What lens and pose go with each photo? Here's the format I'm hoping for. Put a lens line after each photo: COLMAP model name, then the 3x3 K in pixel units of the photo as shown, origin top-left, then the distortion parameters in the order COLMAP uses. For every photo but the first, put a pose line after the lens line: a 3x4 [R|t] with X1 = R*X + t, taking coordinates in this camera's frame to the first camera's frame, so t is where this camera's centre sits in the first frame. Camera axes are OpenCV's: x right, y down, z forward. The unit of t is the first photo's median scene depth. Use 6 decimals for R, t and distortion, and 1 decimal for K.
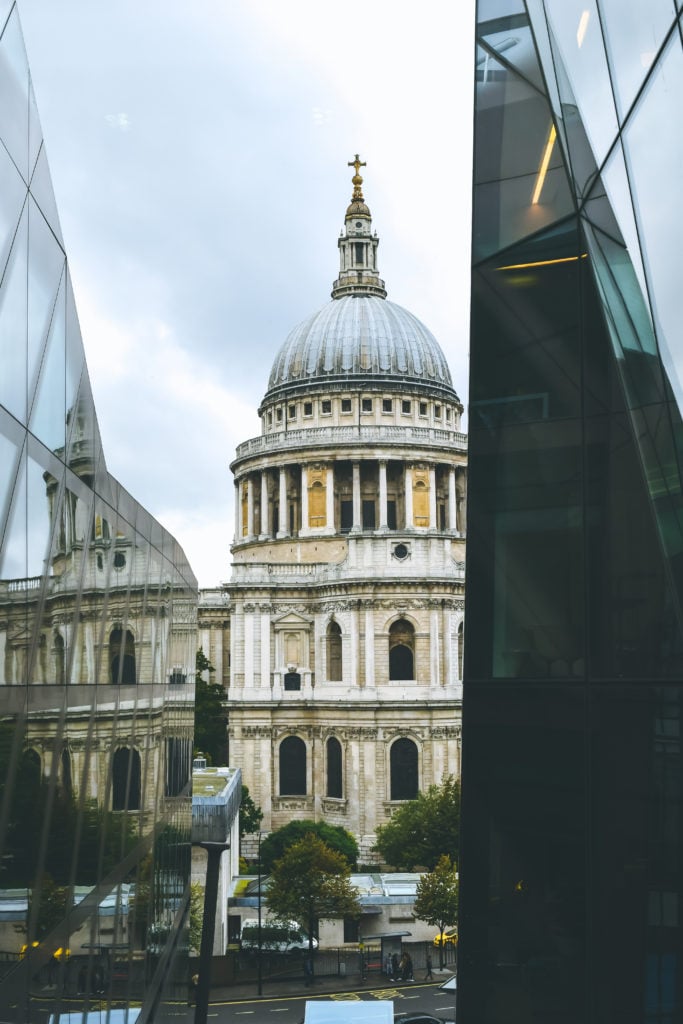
lens RADIAL K [[1228.4, 0, 341.5], [0, 1228.4, 512.0], [0, 0, 1]] dist [-0.071718, -0.016555]
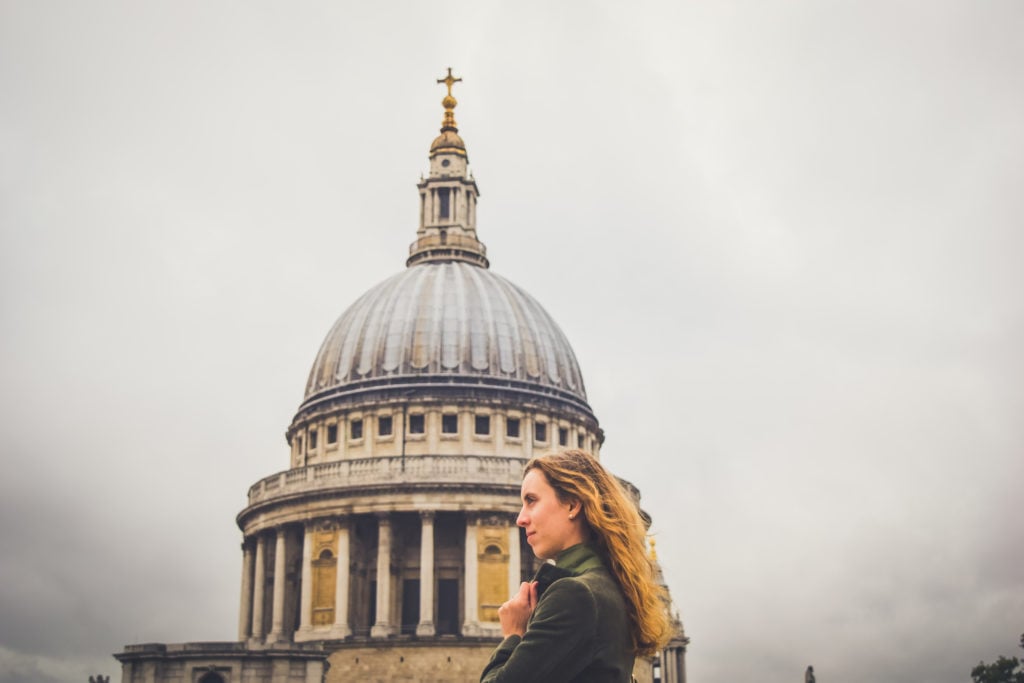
lens RADIAL K [[1228.4, 0, 649.2], [0, 1228.4, 342.1], [0, 0, 1]] dist [-0.071718, -0.016555]
pose [[0.992435, -0.047143, -0.113363, 0.208896], [0.024060, 0.980118, -0.196949, -0.002605], [0.120394, 0.192732, 0.973838, 0.398026]]
